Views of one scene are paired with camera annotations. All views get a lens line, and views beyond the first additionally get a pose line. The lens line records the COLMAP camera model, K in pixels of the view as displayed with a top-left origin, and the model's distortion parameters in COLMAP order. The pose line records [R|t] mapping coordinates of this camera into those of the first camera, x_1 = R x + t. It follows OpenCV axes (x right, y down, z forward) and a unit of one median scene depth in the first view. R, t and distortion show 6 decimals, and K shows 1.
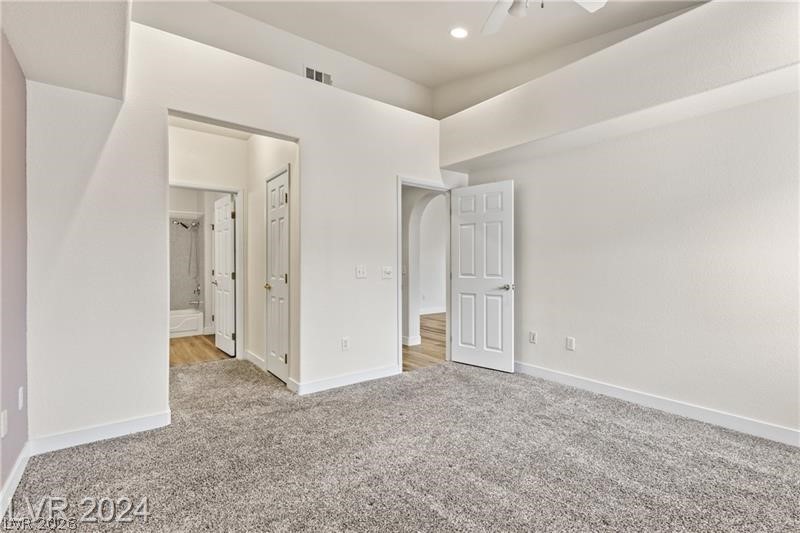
lens RADIAL K [[368.2, 0, 404.5], [0, 368.2, 265.1], [0, 0, 1]] dist [0.004299, -0.004036]
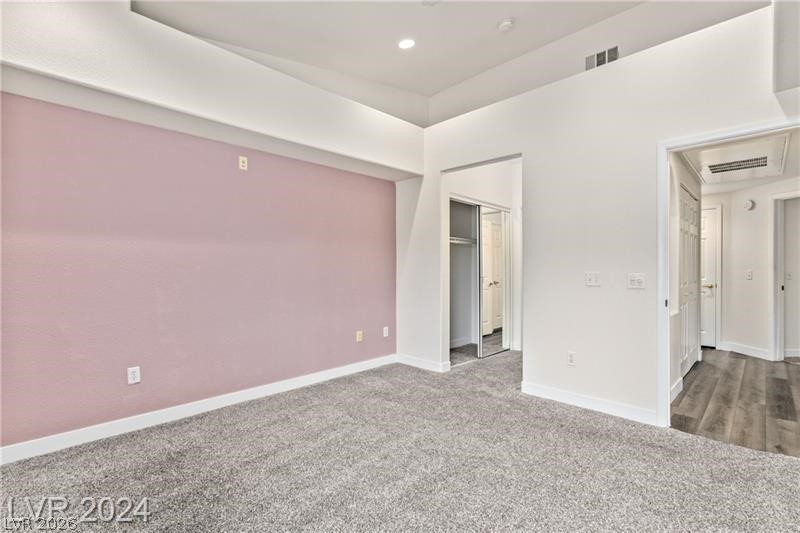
lens RADIAL K [[368.2, 0, 406.5], [0, 368.2, 270.9], [0, 0, 1]] dist [0.004299, -0.004036]
pose [[0.150678, 0.001652, -0.988581, 0.666253], [0.001532, 0.999997, 0.001905, -0.002515], [0.988582, -0.001801, 0.150675, 0.467001]]
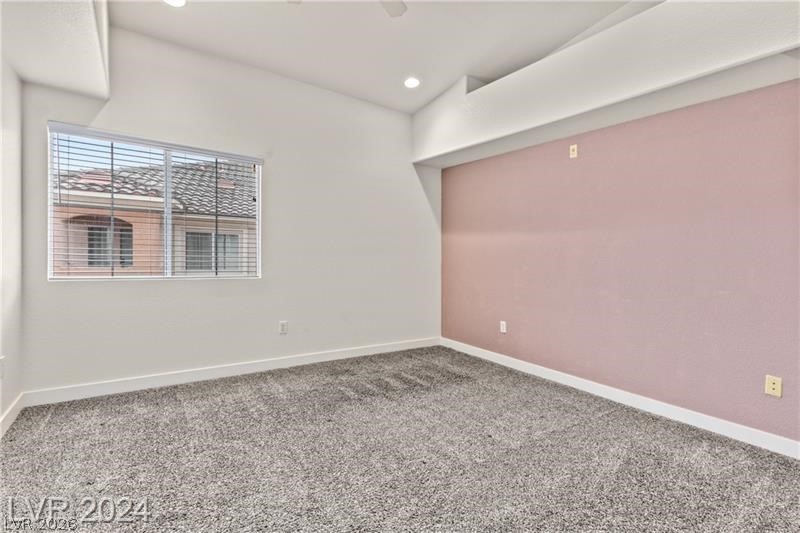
lens RADIAL K [[368.2, 0, 400.4], [0, 368.2, 261.7], [0, 0, 1]] dist [0.004299, -0.004036]
pose [[-0.999166, -0.030310, 0.027357, 0.091421], [-0.029766, 0.999355, 0.020086, 0.003958], [-0.027948, 0.019255, -0.999424, 1.164477]]
